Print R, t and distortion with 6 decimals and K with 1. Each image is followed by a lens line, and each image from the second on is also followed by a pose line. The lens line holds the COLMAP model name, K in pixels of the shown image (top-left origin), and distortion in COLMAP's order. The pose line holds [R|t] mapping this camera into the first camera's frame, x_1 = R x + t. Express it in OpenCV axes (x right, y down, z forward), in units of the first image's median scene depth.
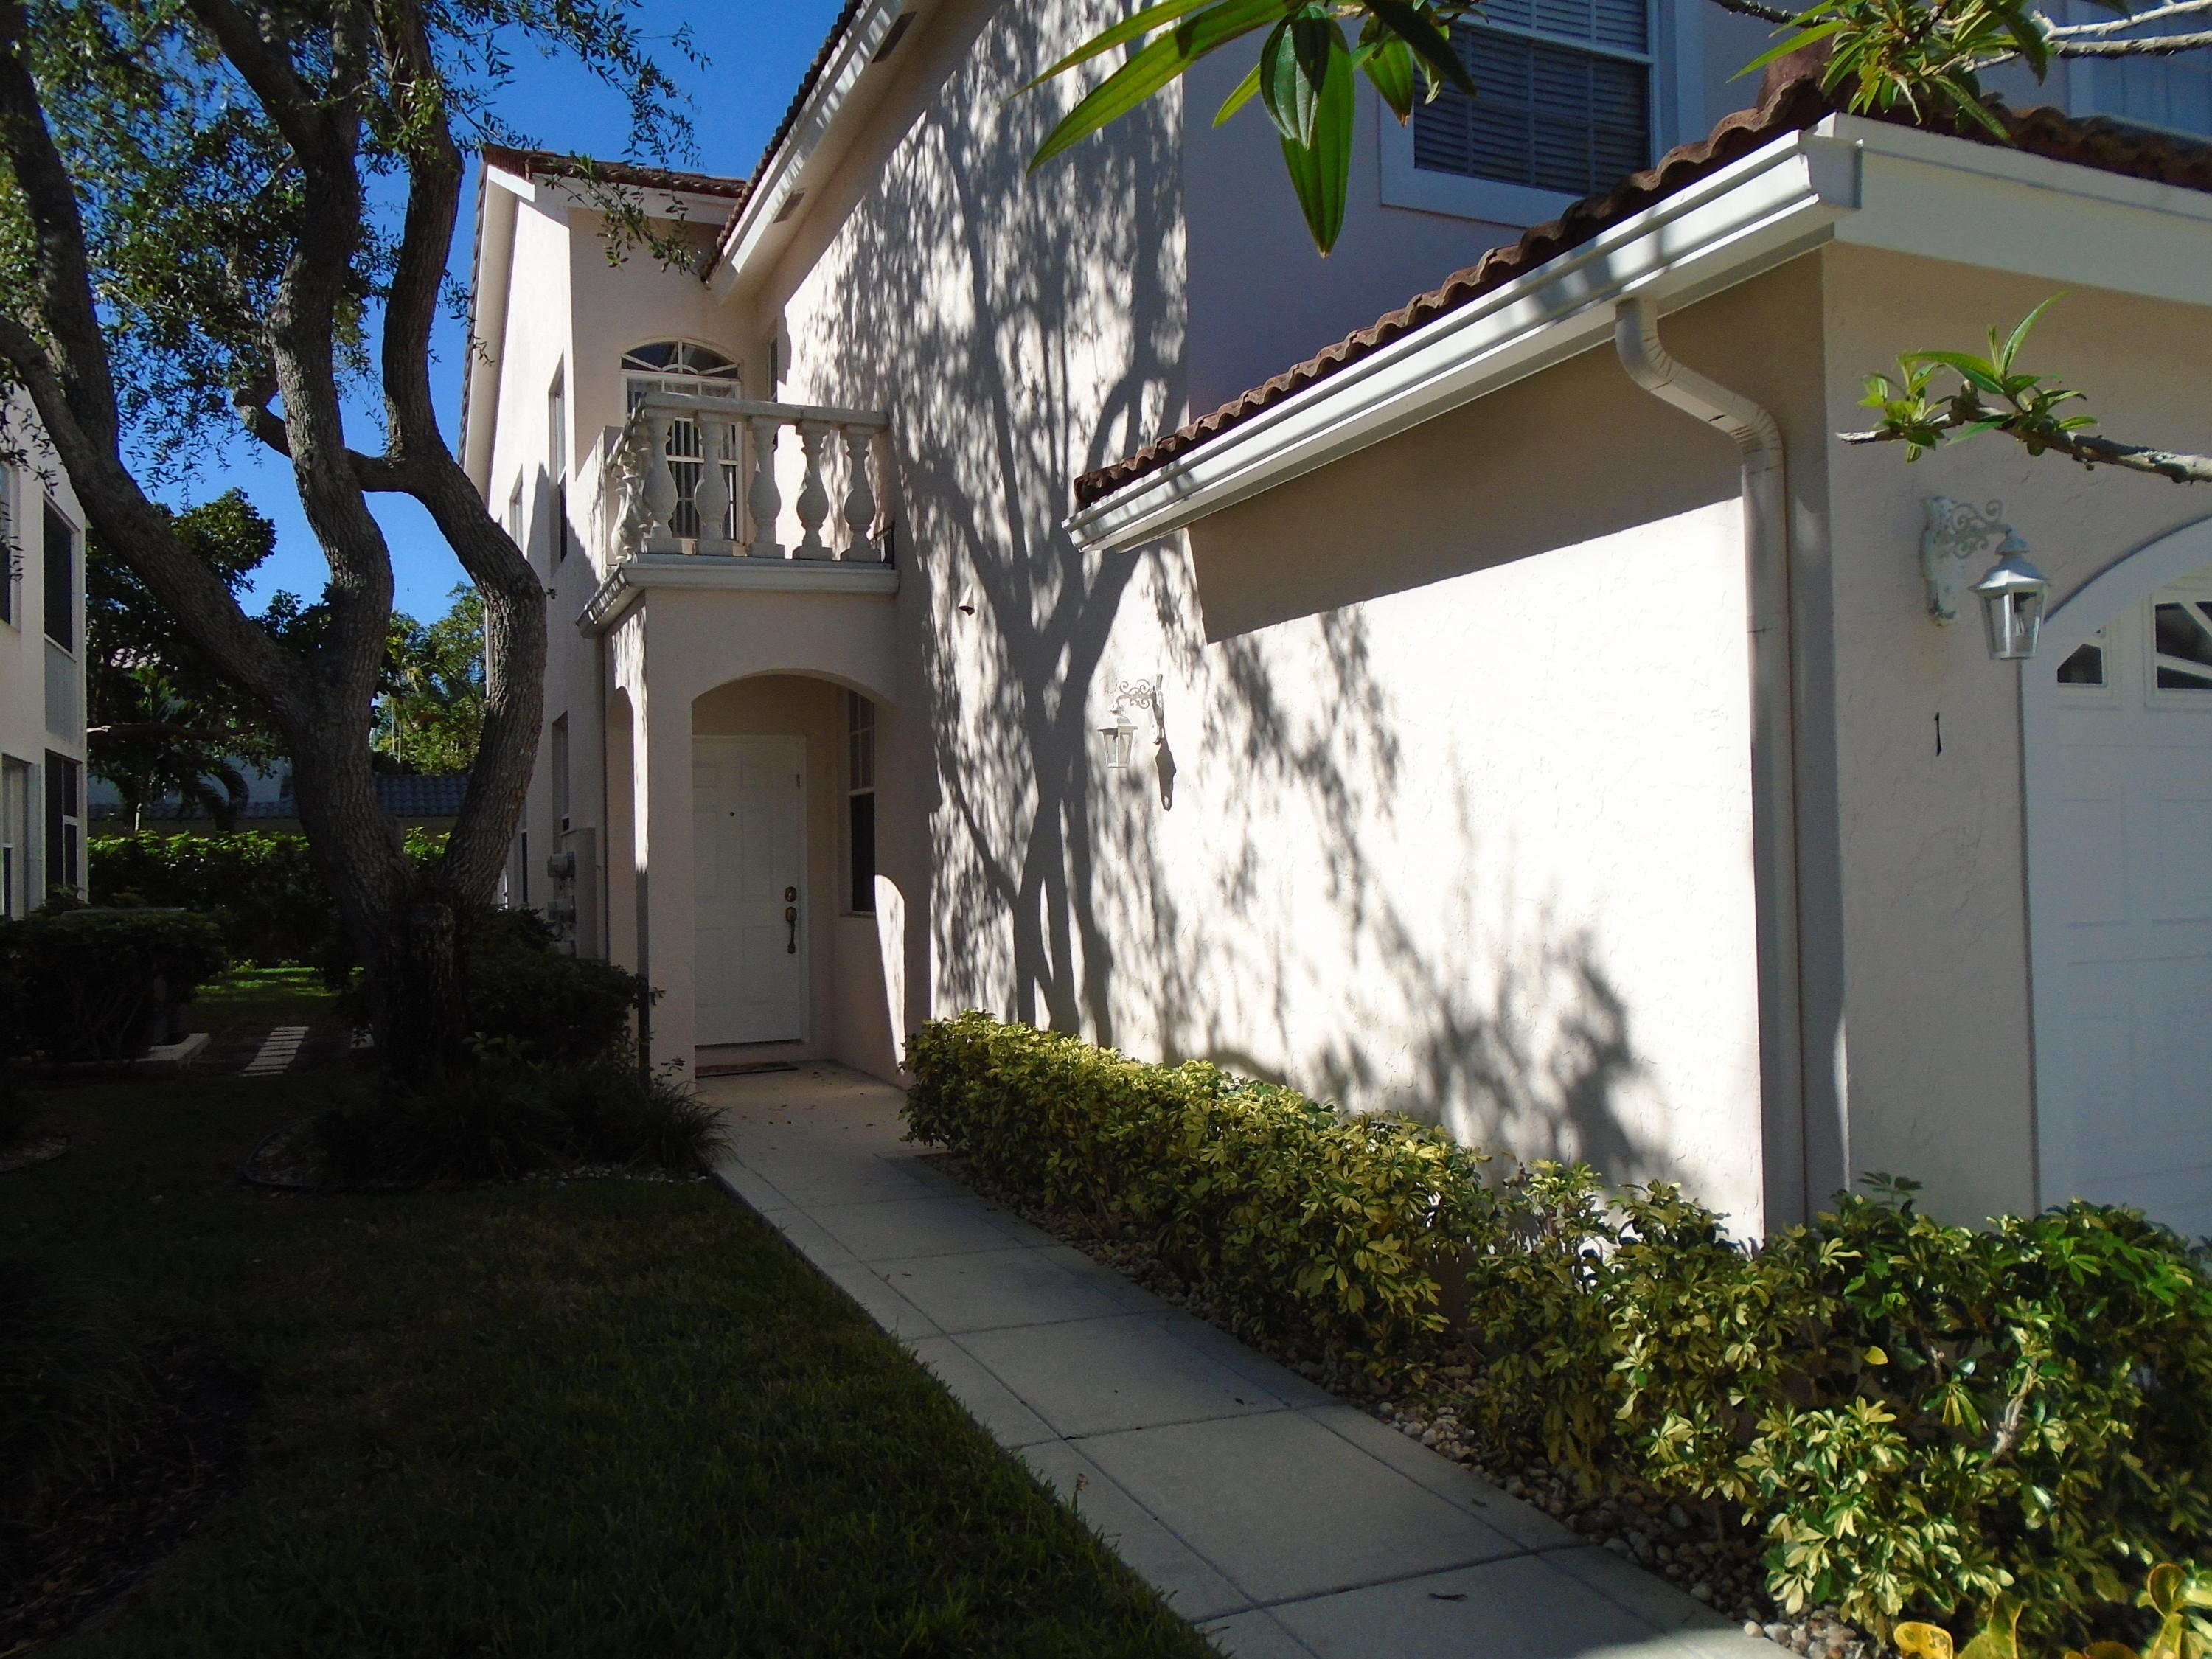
lens RADIAL K [[1698.5, 0, 1101.3], [0, 1698.5, 816.8], [0, 0, 1]] dist [-0.003790, -0.001542]
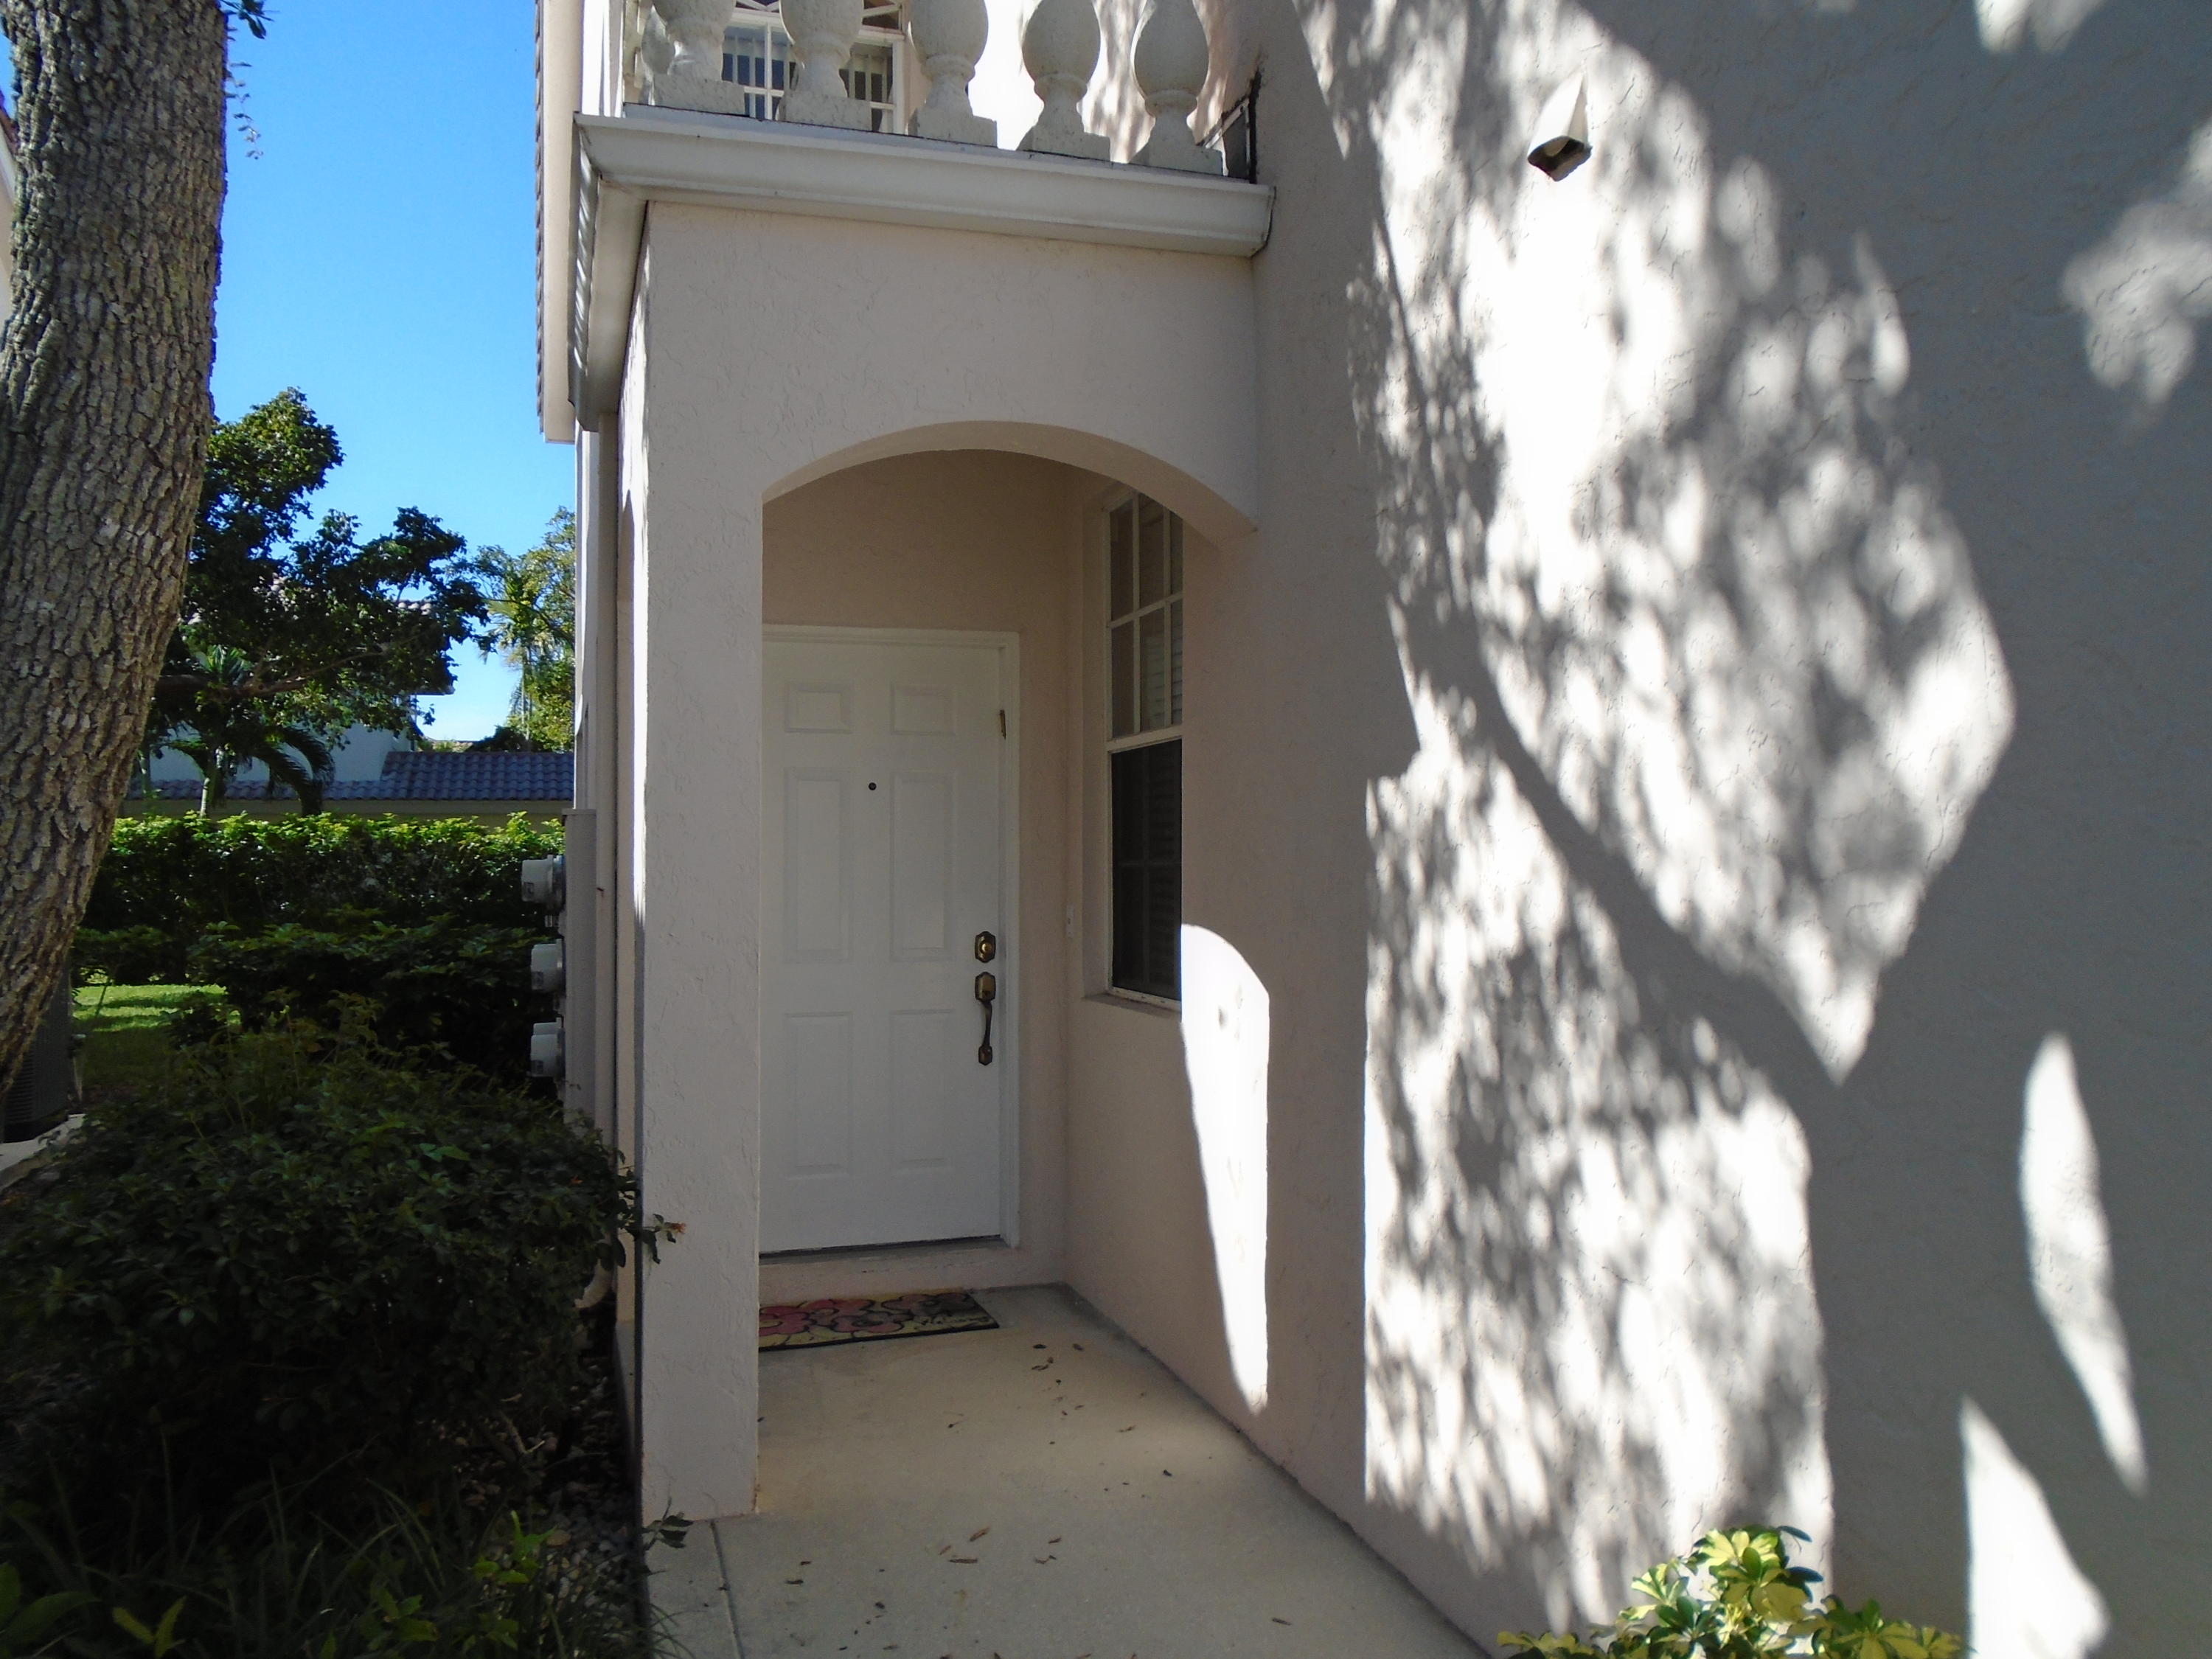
lens RADIAL K [[1699.5, 0, 1106.0], [0, 1699.5, 829.5], [0, 0, 1]] dist [-0.002494, -0.001564]
pose [[0.995581, 0.013540, -0.092922, -0.124047], [-0.012487, 0.999851, 0.011906, 0.004708], [0.093070, -0.010693, 0.995602, 0.616525]]
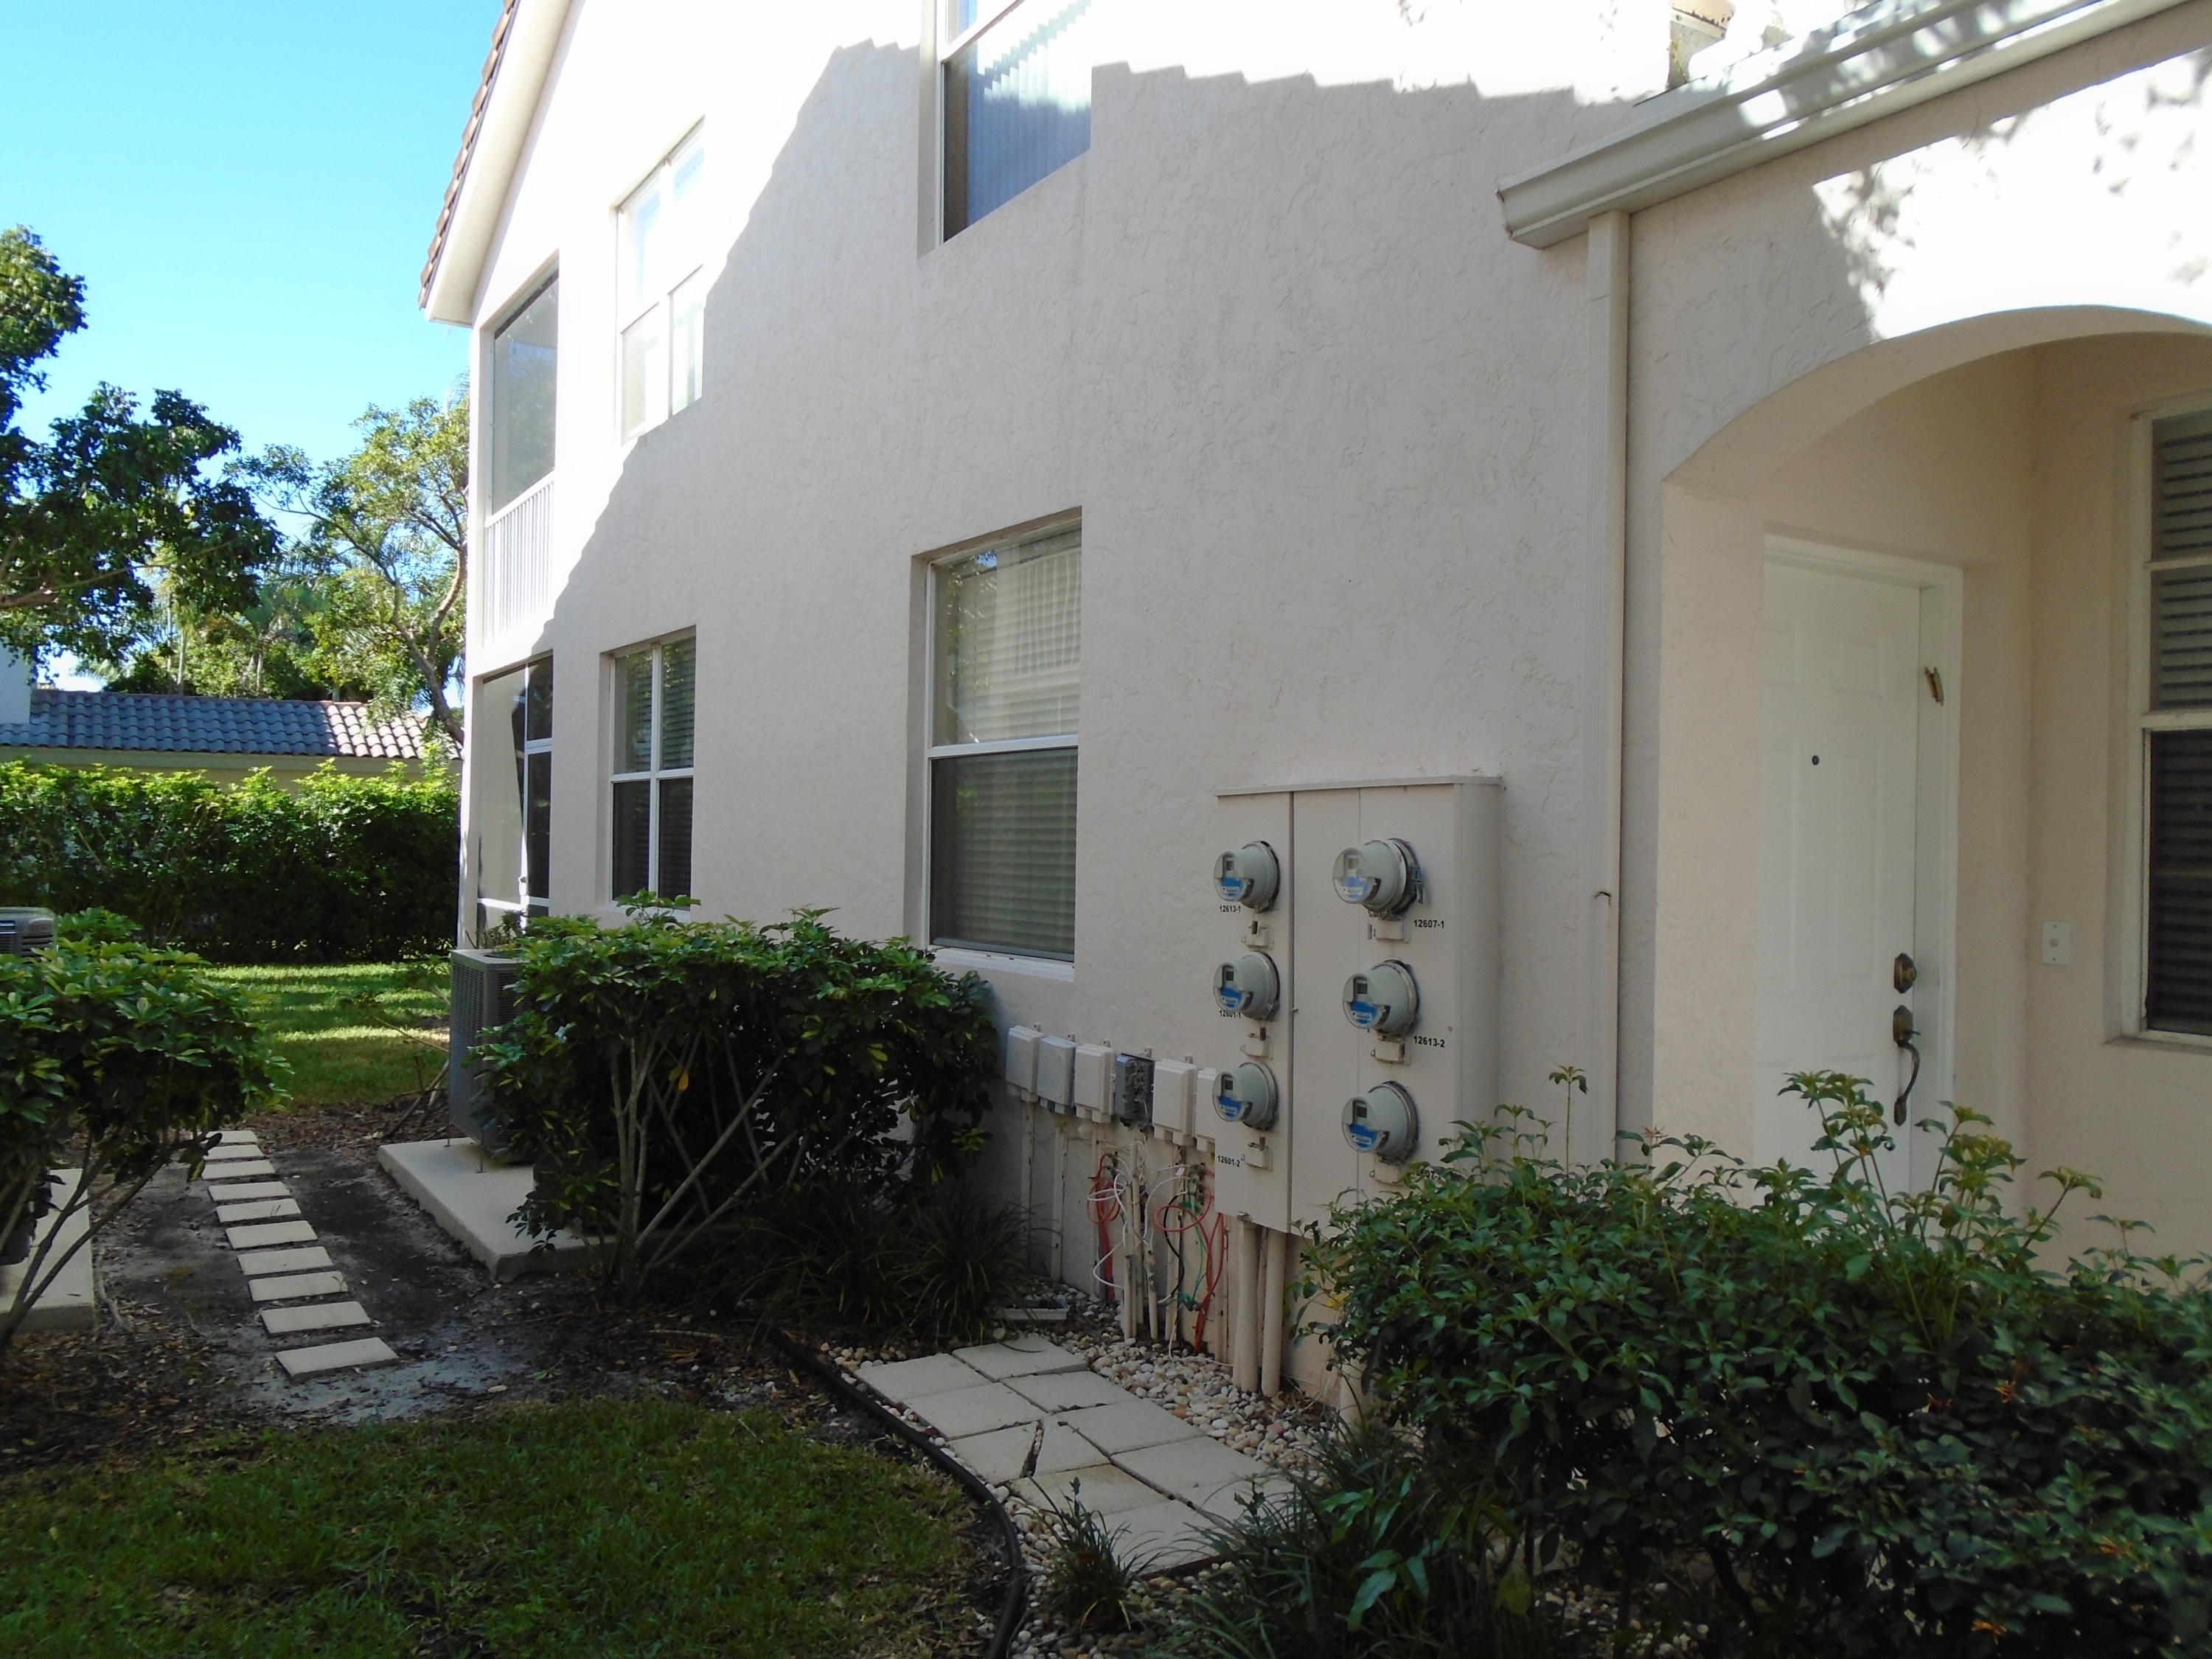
lens RADIAL K [[1699.5, 0, 1106.0], [0, 1699.5, 829.5], [0, 0, 1]] dist [-0.002494, -0.001564]
pose [[0.986658, 0.040487, 0.157691, -0.530563], [-0.043524, 0.998927, 0.015855, 0.017506], [-0.156880, -0.022507, 0.987361, 0.796435]]
